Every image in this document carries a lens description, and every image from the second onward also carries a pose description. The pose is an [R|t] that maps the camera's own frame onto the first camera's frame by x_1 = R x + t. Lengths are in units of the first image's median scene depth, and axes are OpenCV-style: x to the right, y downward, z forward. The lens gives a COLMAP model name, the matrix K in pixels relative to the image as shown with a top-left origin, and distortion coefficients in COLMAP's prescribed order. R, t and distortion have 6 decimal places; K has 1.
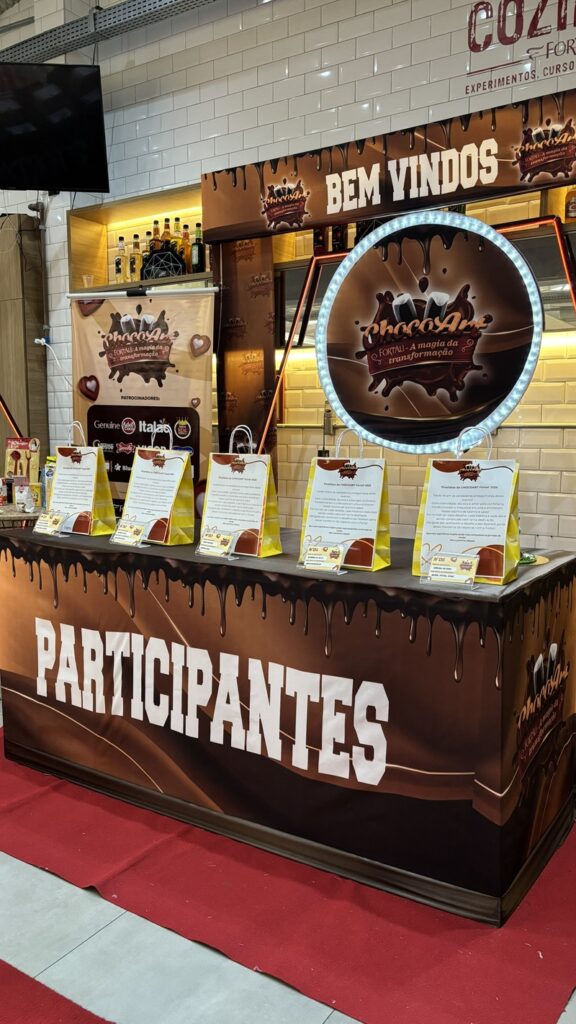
lens RADIAL K [[780.5, 0, 283.3], [0, 780.5, 519.8], [0, 0, 1]] dist [0.033258, -0.029136]
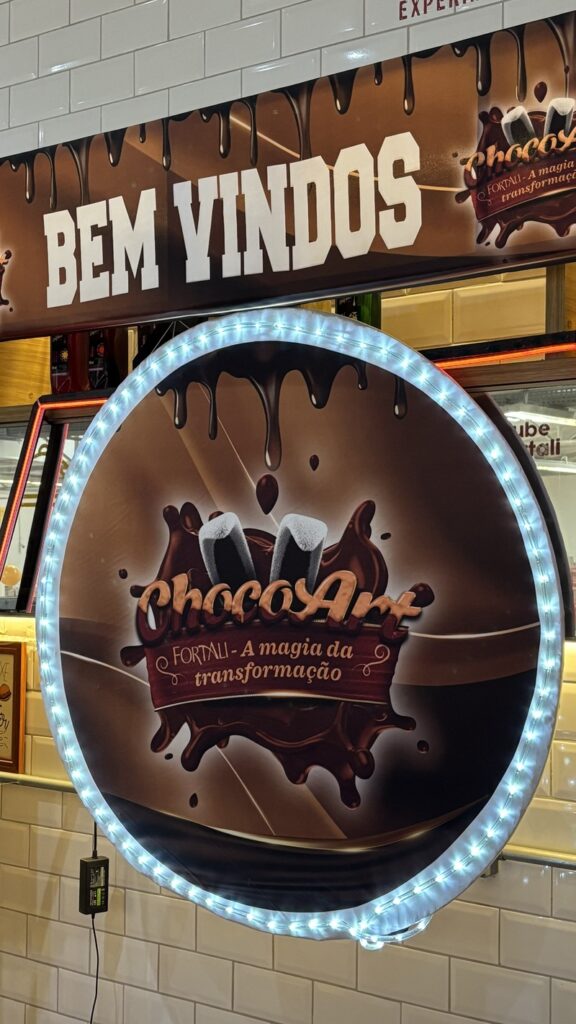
lens RADIAL K [[1365.3, 0, 293.1], [0, 1365.3, 515.7], [0, 0, 1]] dist [0.095416, 0.000000]
pose [[0.998559, -0.000171, -0.053665, 0.221286], [-0.007480, 0.989790, -0.142336, -0.190012], [0.053141, 0.142533, 0.988363, 0.339475]]
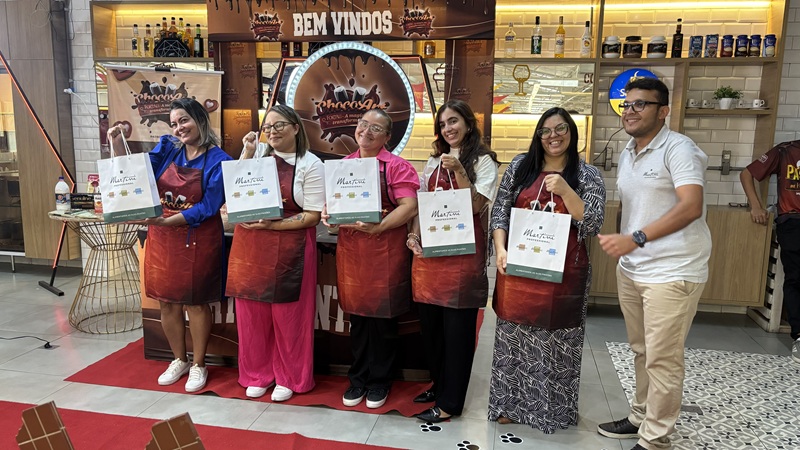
lens RADIAL K [[609.8, 0, 410.0], [0, 609.8, 240.3], [0, 0, 1]] dist [0.033258, -0.029136]
pose [[0.918047, -0.054570, 0.392698, -0.268251], [0.028364, 0.996984, 0.072234, -0.031777], [-0.395455, -0.055176, 0.916826, -0.367637]]
